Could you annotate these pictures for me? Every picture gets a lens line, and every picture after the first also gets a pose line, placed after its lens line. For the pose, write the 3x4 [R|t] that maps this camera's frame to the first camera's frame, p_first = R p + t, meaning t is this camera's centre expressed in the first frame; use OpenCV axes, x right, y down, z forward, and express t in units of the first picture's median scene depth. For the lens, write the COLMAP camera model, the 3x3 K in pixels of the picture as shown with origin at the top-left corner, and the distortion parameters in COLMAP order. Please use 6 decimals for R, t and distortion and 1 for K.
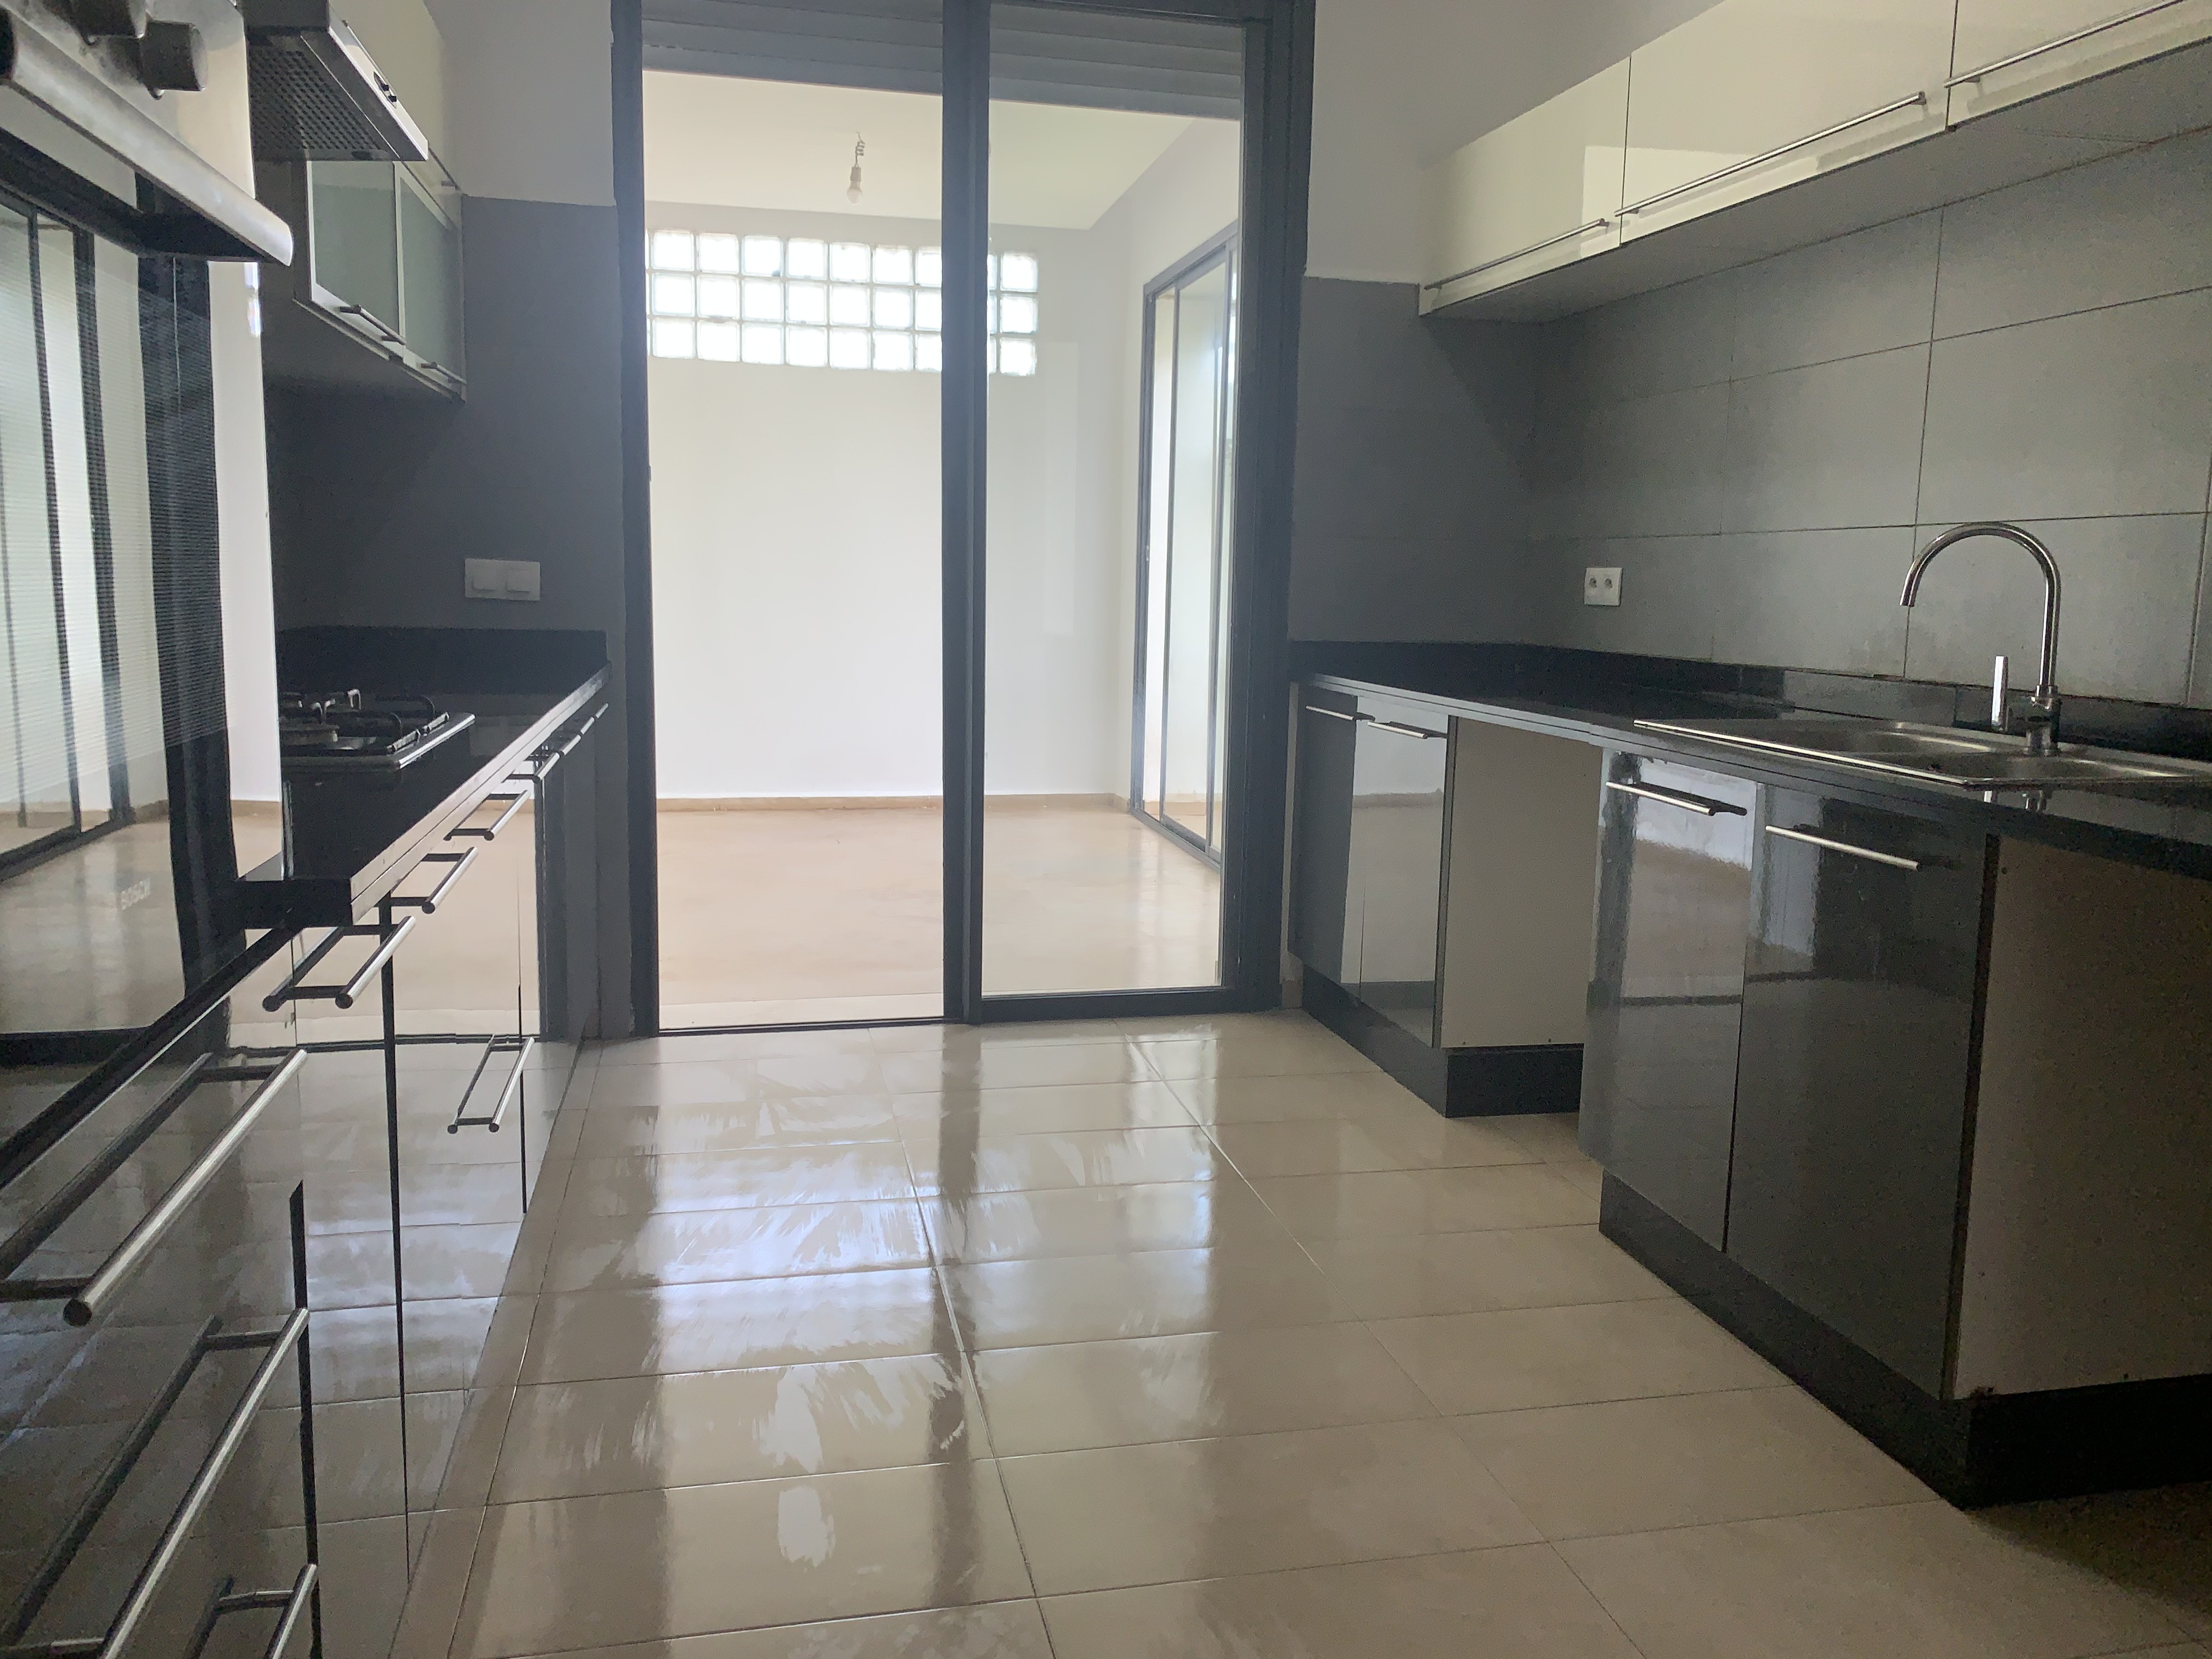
lens RADIAL K [[1677.1, 0, 1106.0], [0, 1677.1, 829.5], [0, 0, 1]] dist [0.022863, -0.036733]
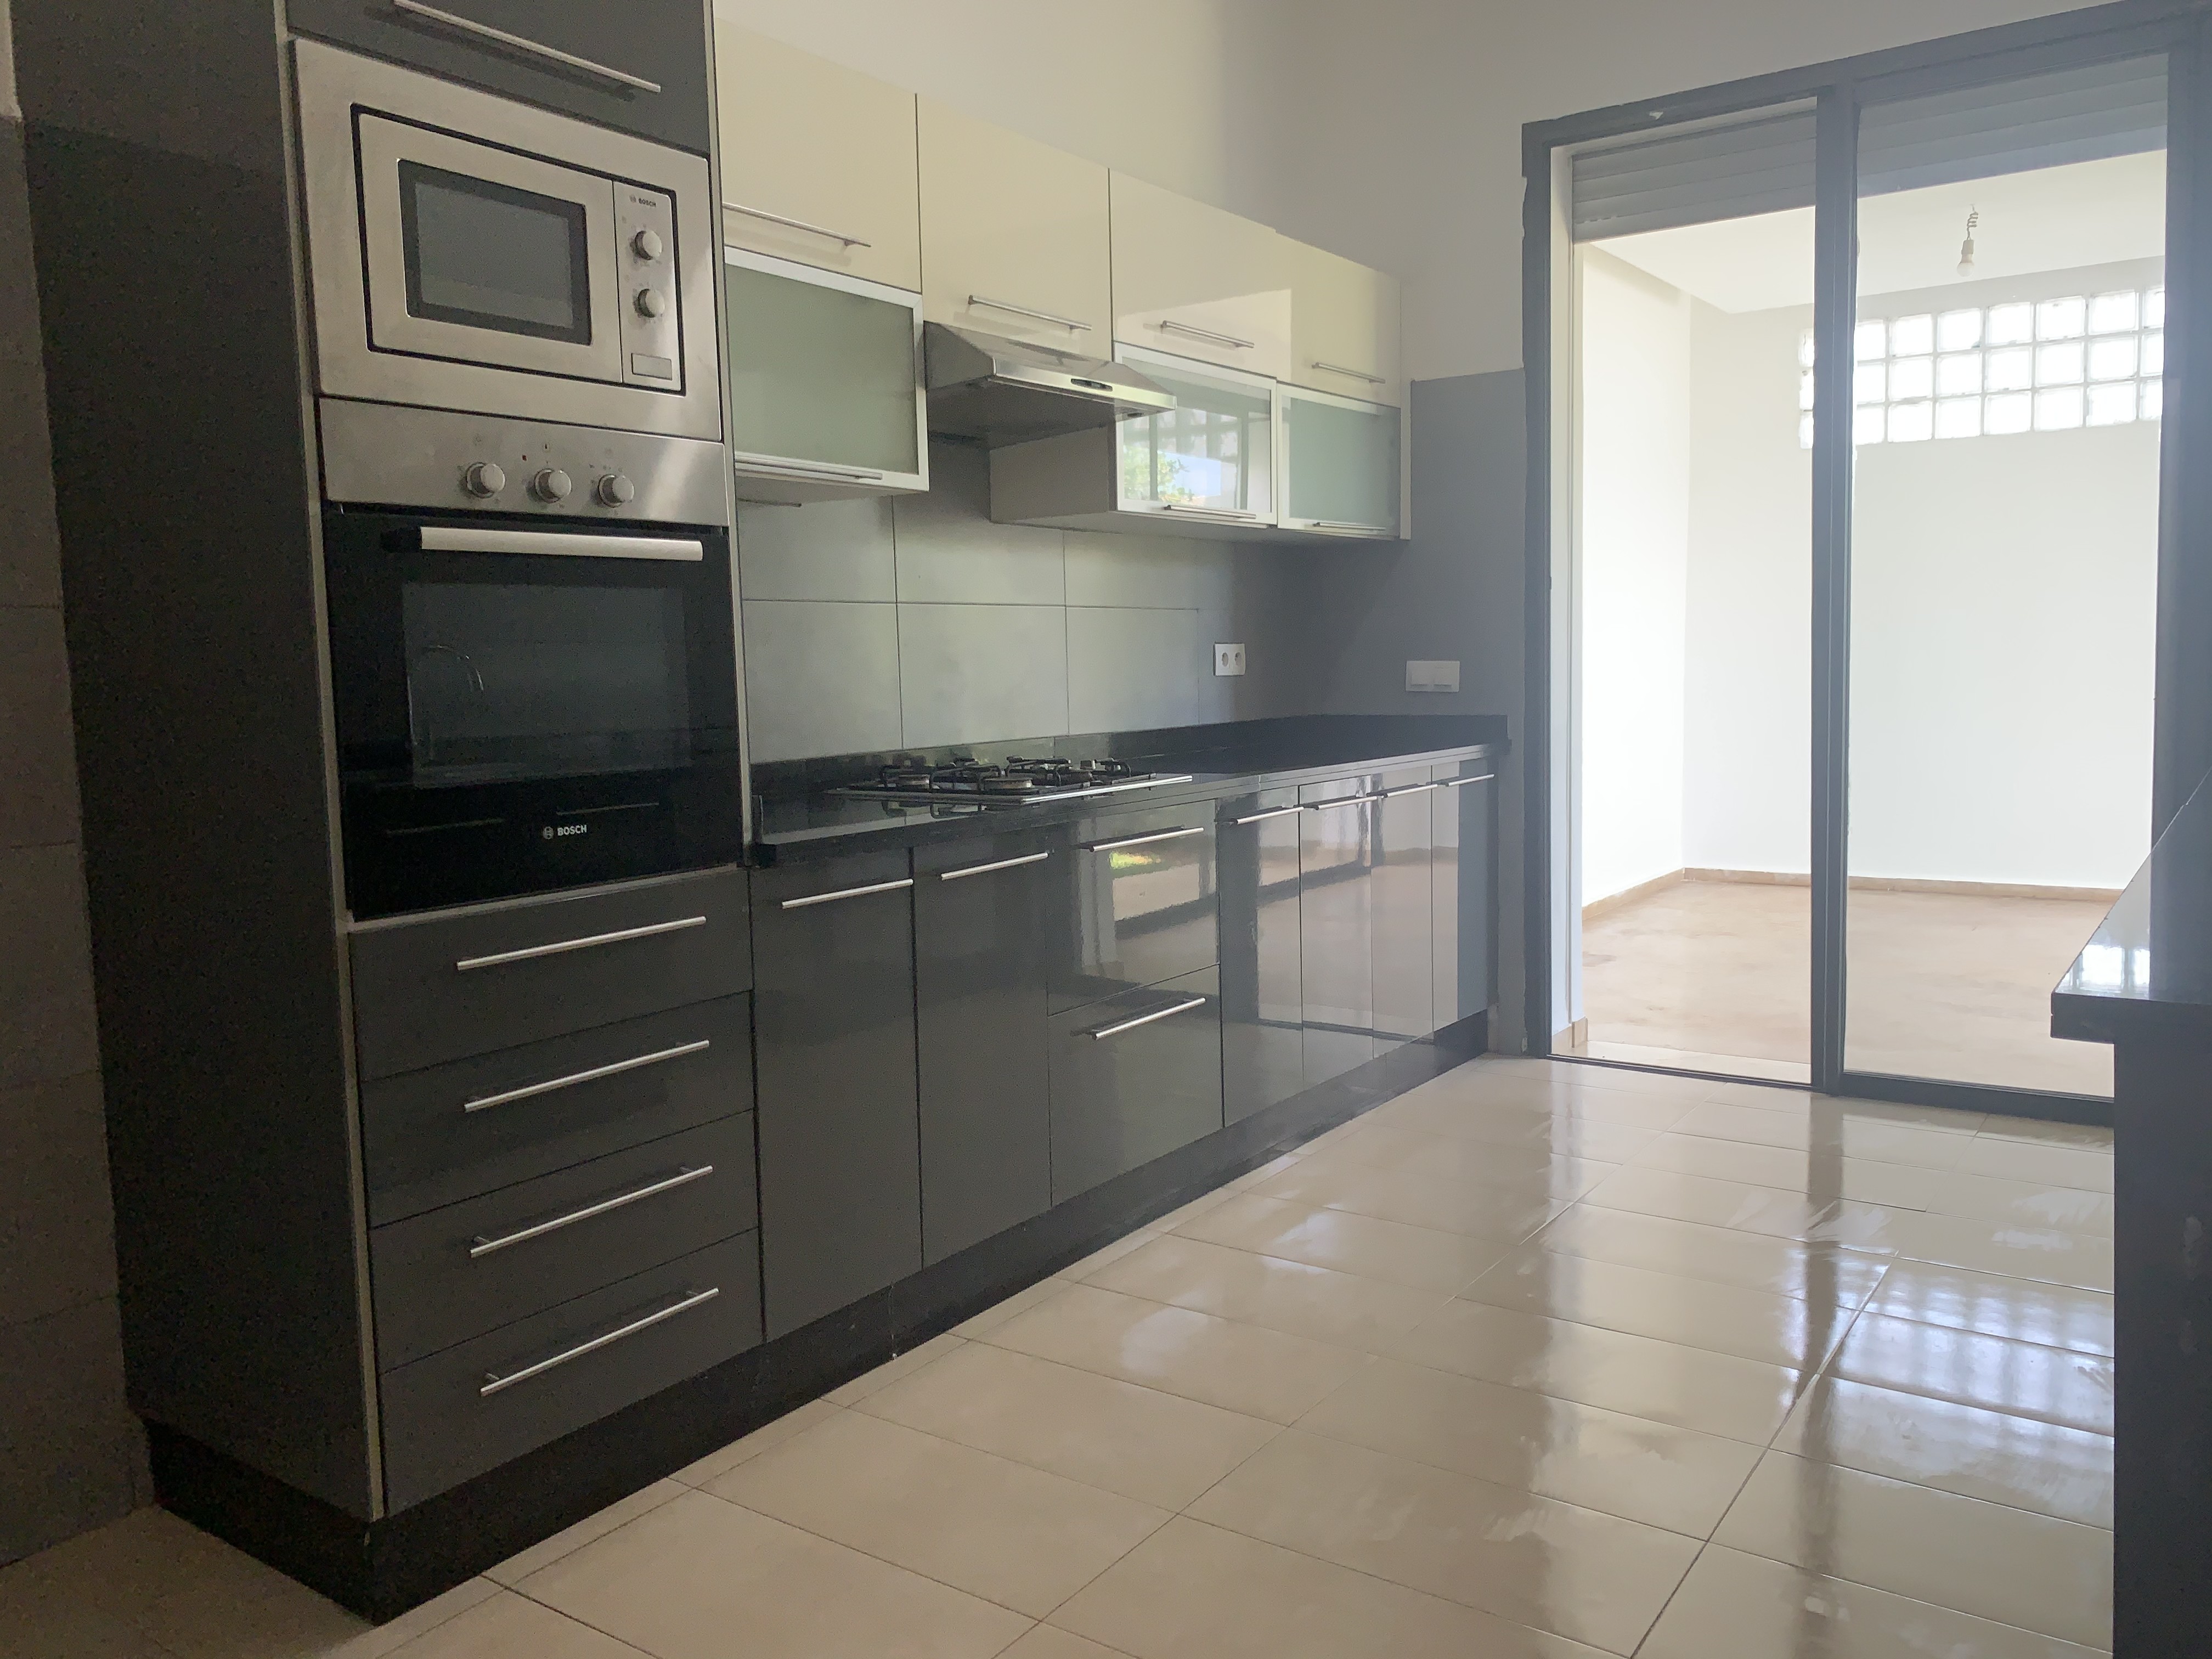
lens RADIAL K [[1677.1, 0, 1106.0], [0, 1677.1, 829.5], [0, 0, 1]] dist [0.022863, -0.036733]
pose [[0.671081, 0.035567, -0.740530, 0.198068], [-0.071667, 0.997283, -0.017047, 0.002370], [0.737912, 0.064511, 0.671807, -0.009146]]
